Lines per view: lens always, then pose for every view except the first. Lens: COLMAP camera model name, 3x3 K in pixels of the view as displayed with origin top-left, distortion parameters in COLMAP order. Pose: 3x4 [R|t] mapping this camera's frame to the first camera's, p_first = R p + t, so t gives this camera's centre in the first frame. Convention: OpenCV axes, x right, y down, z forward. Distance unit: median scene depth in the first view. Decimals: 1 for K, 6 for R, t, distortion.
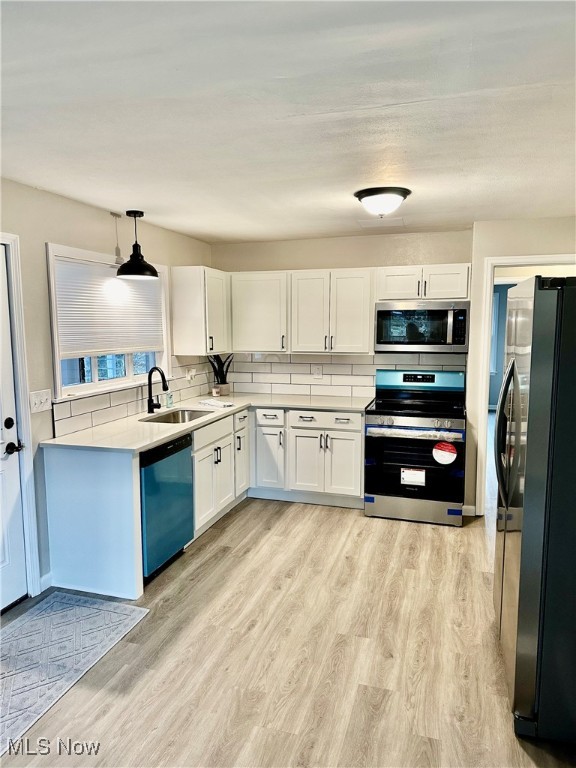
lens RADIAL K [[538.1, 0, 288.0], [0, 538.1, 384.0], [0, 0, 1]] dist [0.115839, -0.167825]
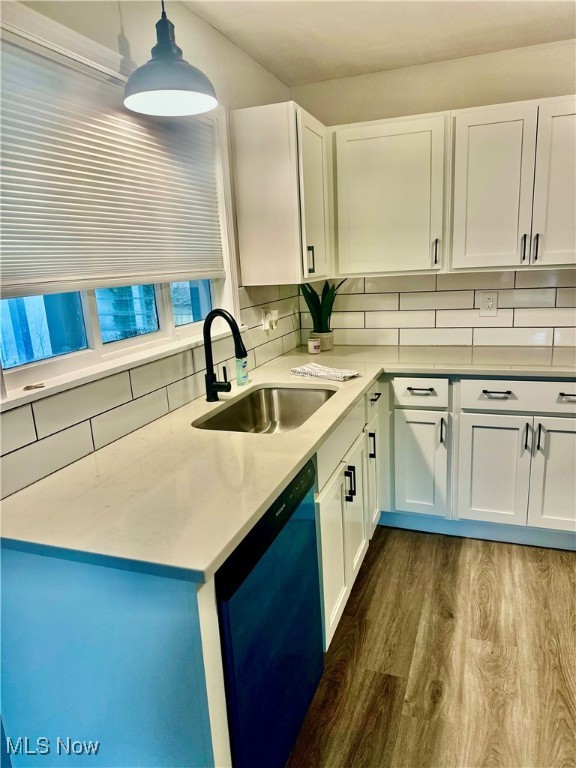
lens RADIAL K [[538.1, 0, 288.0], [0, 538.1, 384.0], [0, 0, 1]] dist [0.115839, -0.167825]
pose [[0.997569, -0.033046, -0.061353, -0.144201], [0.039931, 0.992607, 0.114619, -0.016488], [0.057112, -0.116790, 0.991513, 0.480602]]
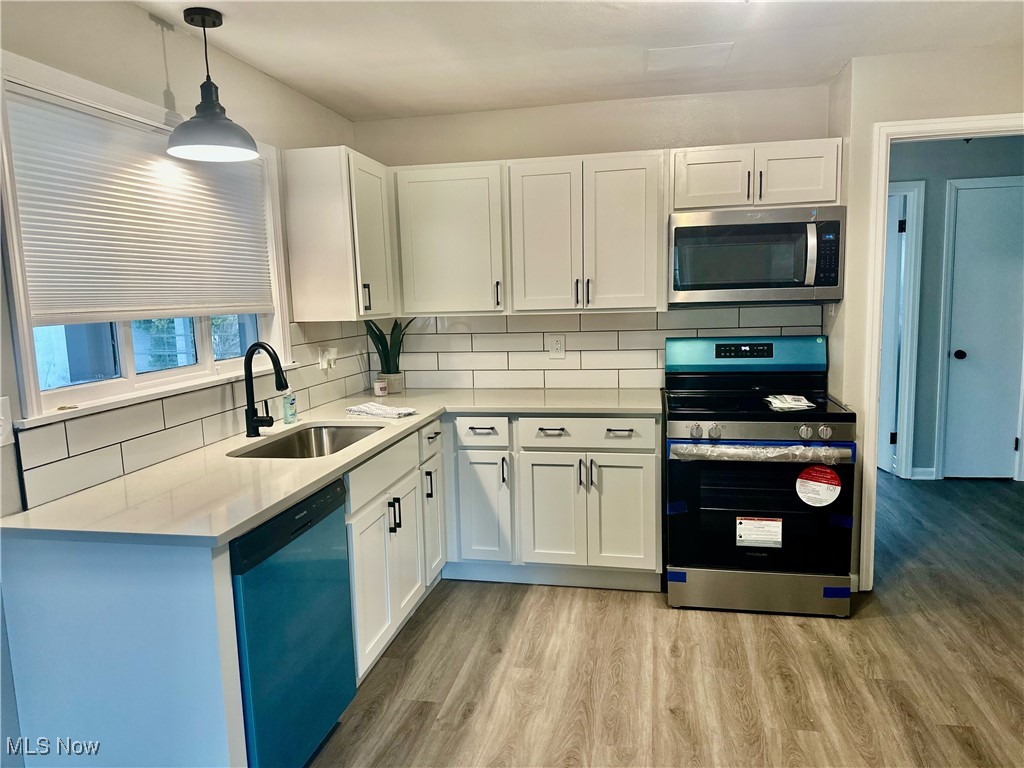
lens RADIAL K [[717.5, 0, 515.4], [0, 717.5, 380.6], [0, 0, 1]] dist [0.115839, -0.167825]
pose [[0.994157, -0.037215, 0.101322, -0.076972], [0.036386, 0.999288, 0.010015, 0.004628], [-0.101623, -0.006270, 0.994803, 0.300651]]
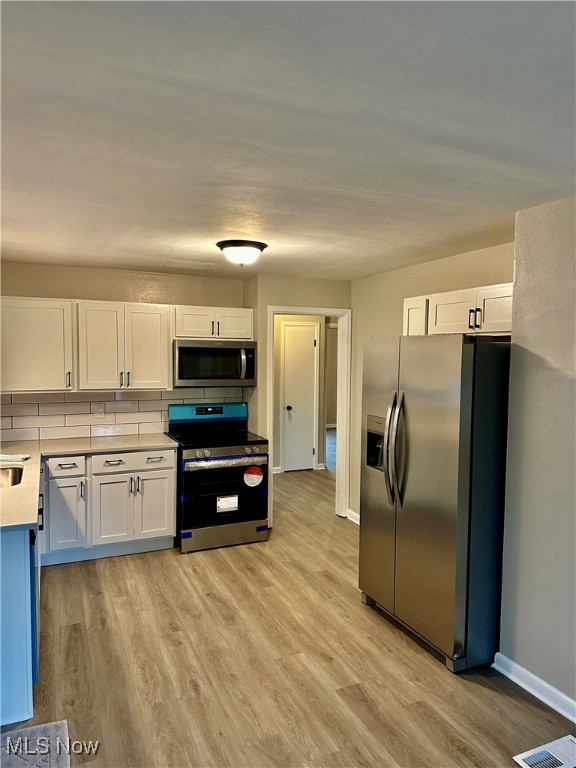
lens RADIAL K [[538.1, 0, 288.0], [0, 538.1, 384.0], [0, 0, 1]] dist [0.115839, -0.167825]
pose [[0.755177, -0.028979, 0.654881, -0.361466], [0.065906, 0.997317, -0.031866, -0.020643], [-0.652200, 0.067225, 0.755060, 0.105352]]
